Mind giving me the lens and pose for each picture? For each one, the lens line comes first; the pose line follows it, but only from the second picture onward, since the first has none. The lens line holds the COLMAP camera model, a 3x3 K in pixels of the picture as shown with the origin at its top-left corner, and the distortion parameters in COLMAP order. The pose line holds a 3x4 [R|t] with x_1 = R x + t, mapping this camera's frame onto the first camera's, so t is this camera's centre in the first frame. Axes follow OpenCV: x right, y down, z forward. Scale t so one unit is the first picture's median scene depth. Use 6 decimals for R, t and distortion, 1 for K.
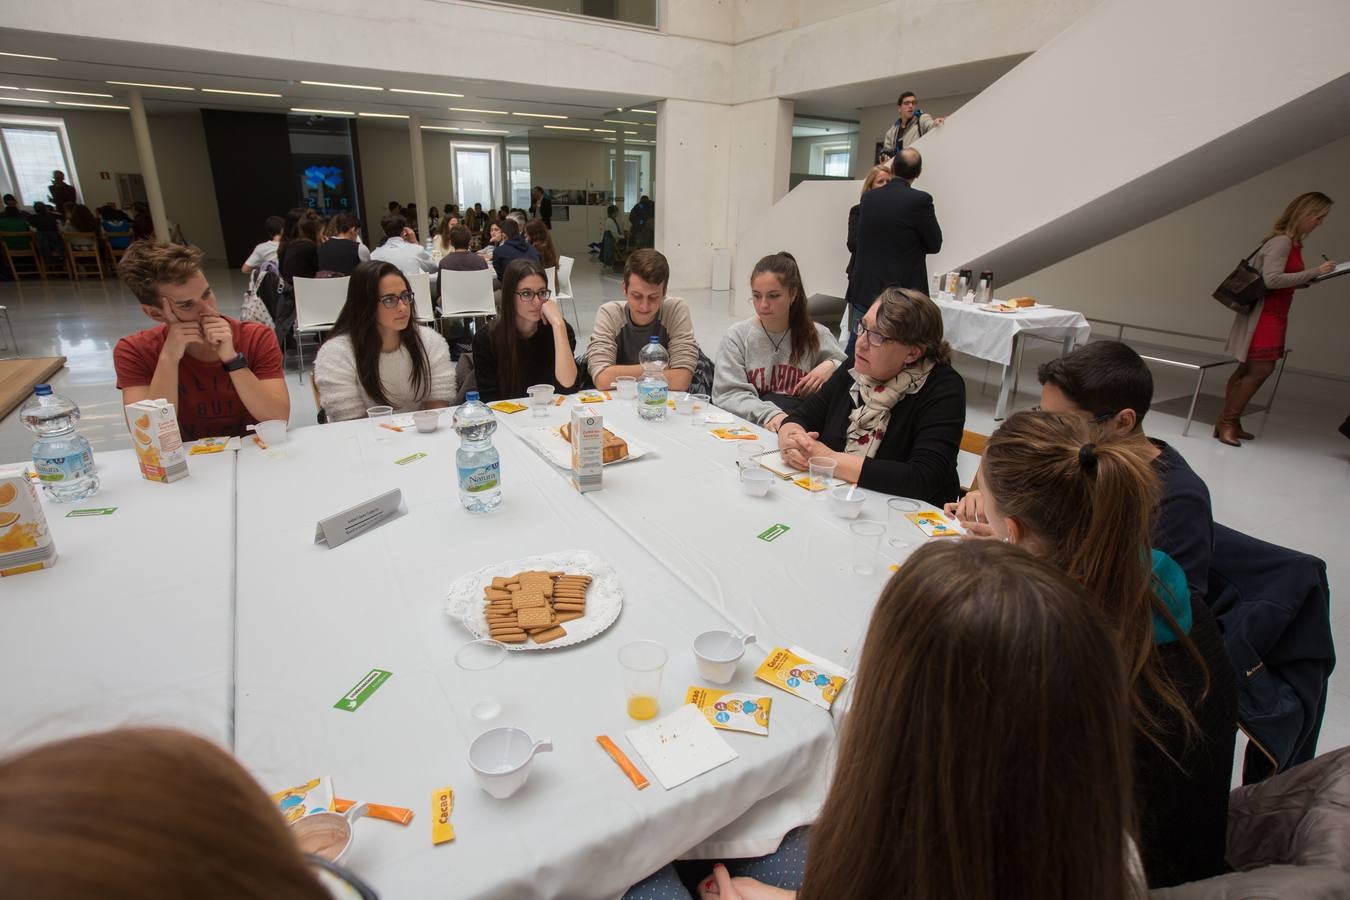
lens RADIAL K [[683.2, 0, 672.4], [0, 683.2, 448.9], [0, 0, 1]] dist [-0.014265, 0.000086]
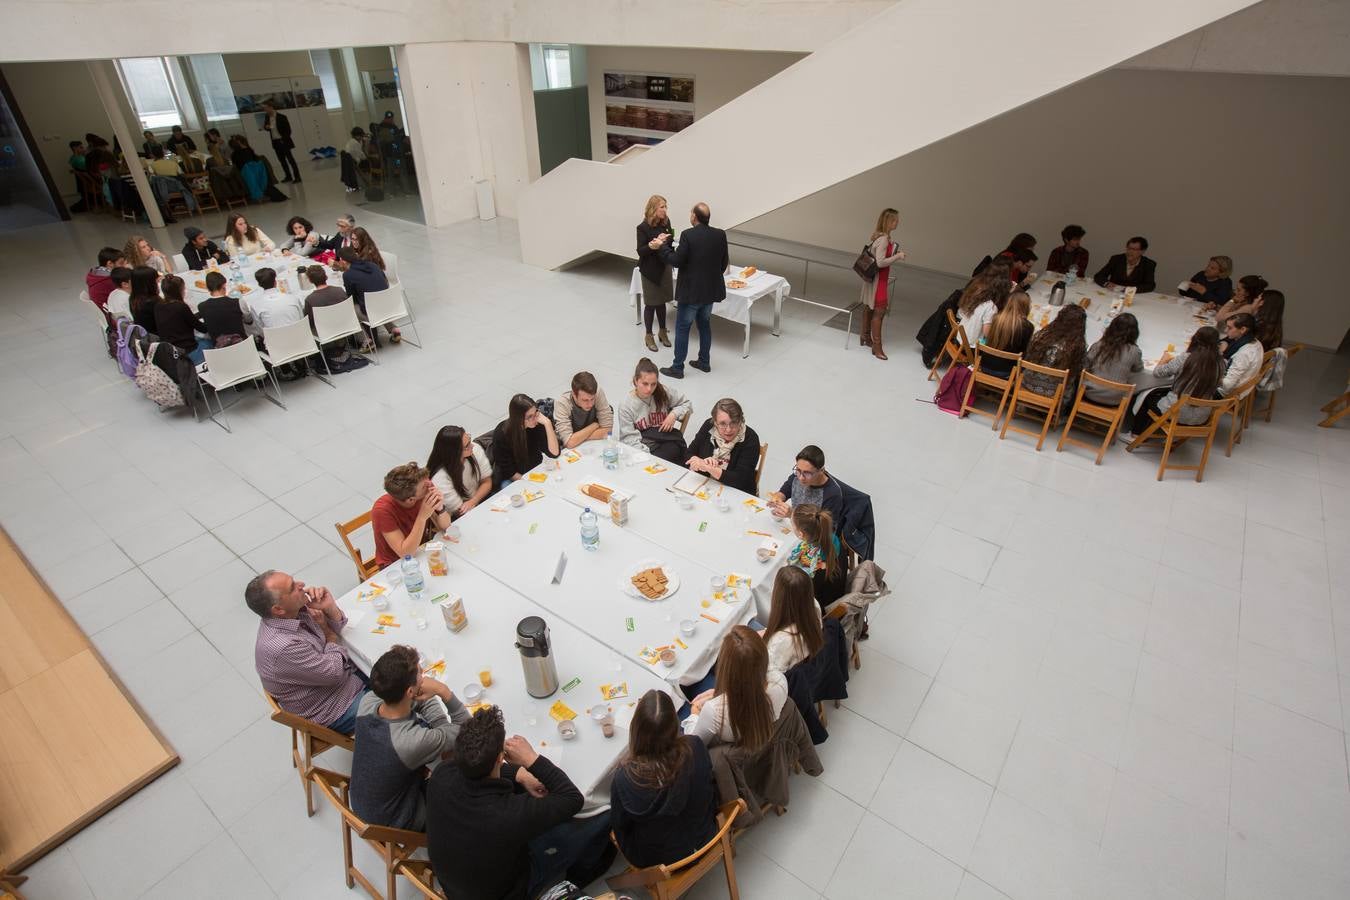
lens RADIAL K [[683.2, 0, 673.2], [0, 683.2, 447.2], [0, 0, 1]] dist [-0.014265, 0.000086]
pose [[0.913811, -0.237869, 0.329193, -0.093854], [0.153852, 0.952876, 0.261452, -0.106463], [-0.375872, -0.188271, 0.907345, -0.154919]]
